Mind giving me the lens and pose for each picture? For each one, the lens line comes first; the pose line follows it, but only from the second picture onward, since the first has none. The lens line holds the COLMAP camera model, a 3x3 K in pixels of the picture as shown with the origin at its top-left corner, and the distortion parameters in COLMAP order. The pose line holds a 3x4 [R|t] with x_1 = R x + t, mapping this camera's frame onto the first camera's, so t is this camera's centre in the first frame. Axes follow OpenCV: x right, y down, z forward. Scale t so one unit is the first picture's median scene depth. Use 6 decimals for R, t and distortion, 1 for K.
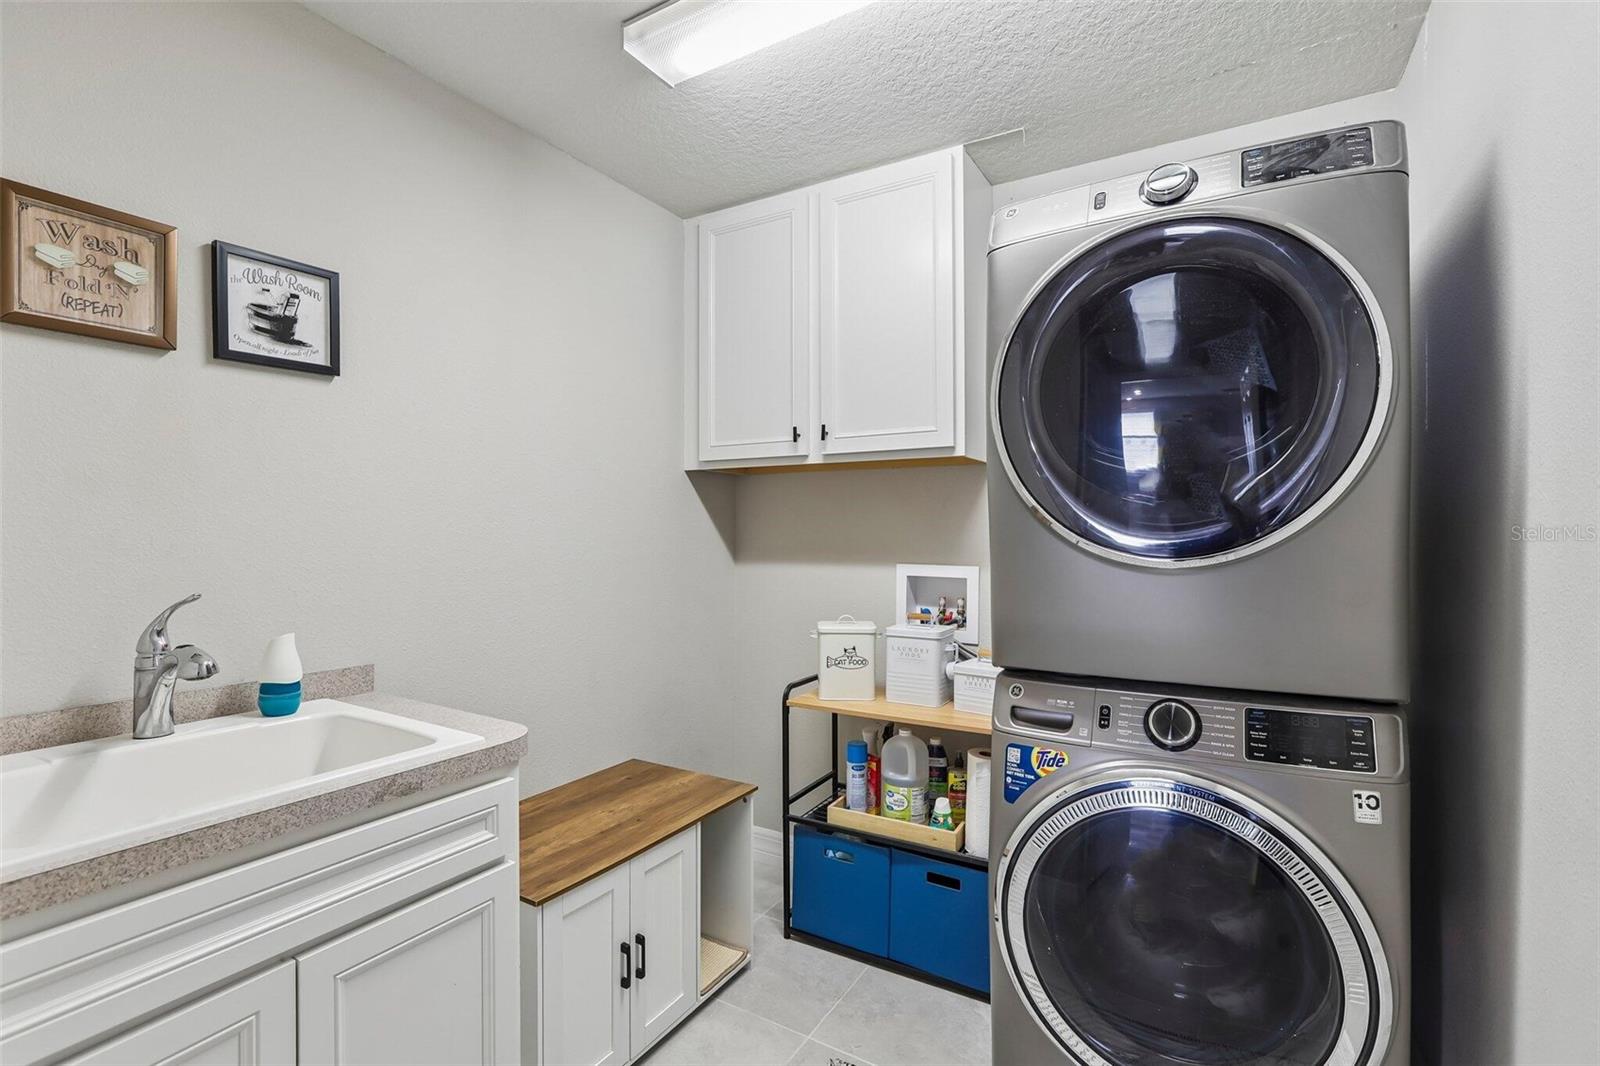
lens RADIAL K [[731.8, 0, 791.2], [0, 731.8, 527.5], [0, 0, 1]] dist [-0.003333, -0.000039]
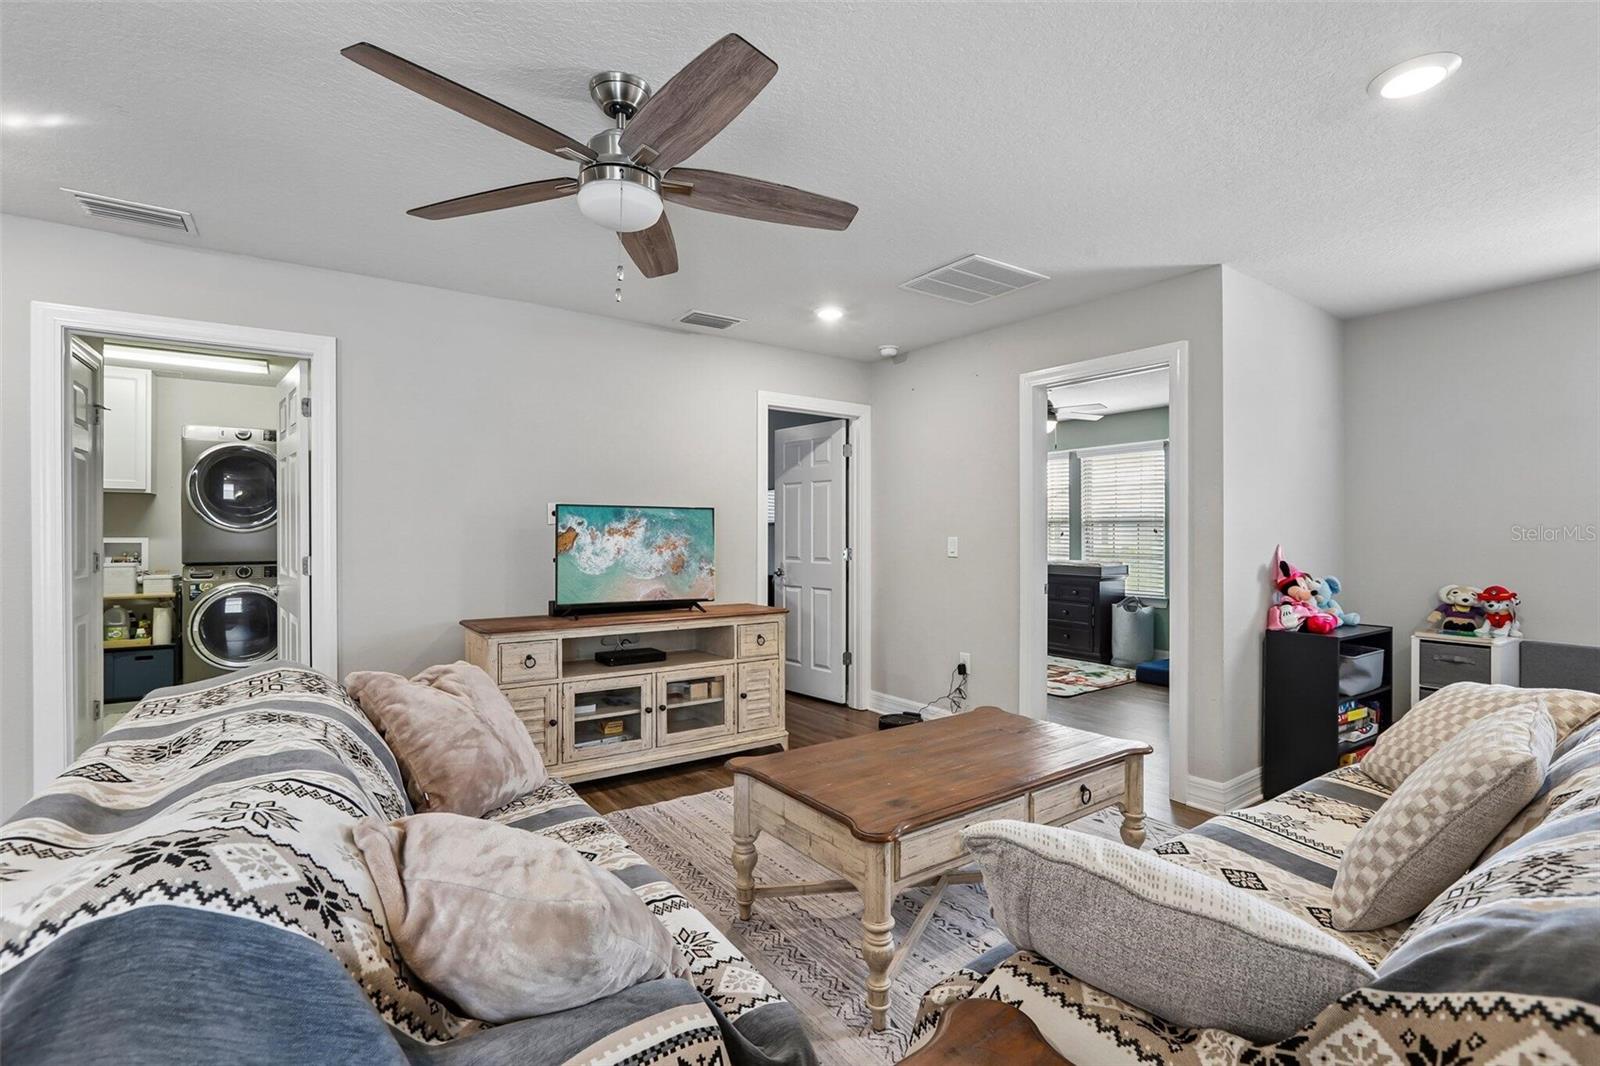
lens RADIAL K [[756.4, 0, 797.3], [0, 756.4, 539.5], [0, 0, 1]] dist [-0.003371, -0.000612]
pose [[0.402990, -0.004313, 0.915194, -1.479014], [0.000699, 0.999990, 0.004405, 0.065732], [-0.915204, -0.001135, 0.402989, -2.486712]]
